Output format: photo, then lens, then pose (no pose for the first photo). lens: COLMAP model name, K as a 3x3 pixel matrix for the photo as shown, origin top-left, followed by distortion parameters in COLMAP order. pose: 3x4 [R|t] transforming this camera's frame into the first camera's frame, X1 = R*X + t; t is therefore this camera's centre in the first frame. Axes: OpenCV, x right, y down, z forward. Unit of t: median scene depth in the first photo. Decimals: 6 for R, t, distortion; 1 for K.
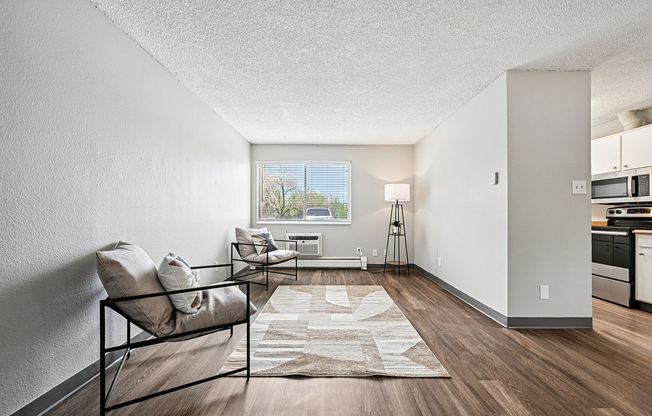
lens RADIAL K [[256.4, 0, 331.7], [0, 256.4, 210.7], [0, 0, 1]] dist [0.002968, -0.001057]
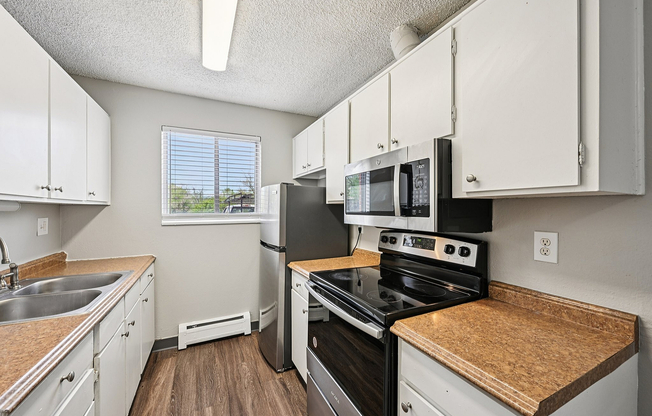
lens RADIAL K [[256.4, 0, 329.9], [0, 256.4, 208.6], [0, 0, 1]] dist [0.002968, -0.001057]
pose [[0.896357, -0.000749, 0.443332, 0.847672], [-0.003375, 0.999958, 0.008515, -0.065067], [-0.443319, -0.009129, 0.896317, 0.657243]]
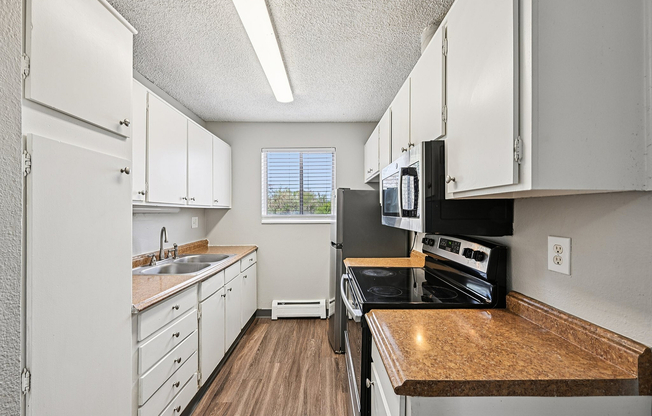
lens RADIAL K [[256.4, 0, 327.1], [0, 256.4, 211.1], [0, 0, 1]] dist [0.002968, -0.001057]
pose [[0.999990, -0.004078, 0.002017, 0.988056], [0.004058, 0.999943, 0.009907, -0.065028], [-0.002057, -0.009899, 0.999949, 0.555069]]
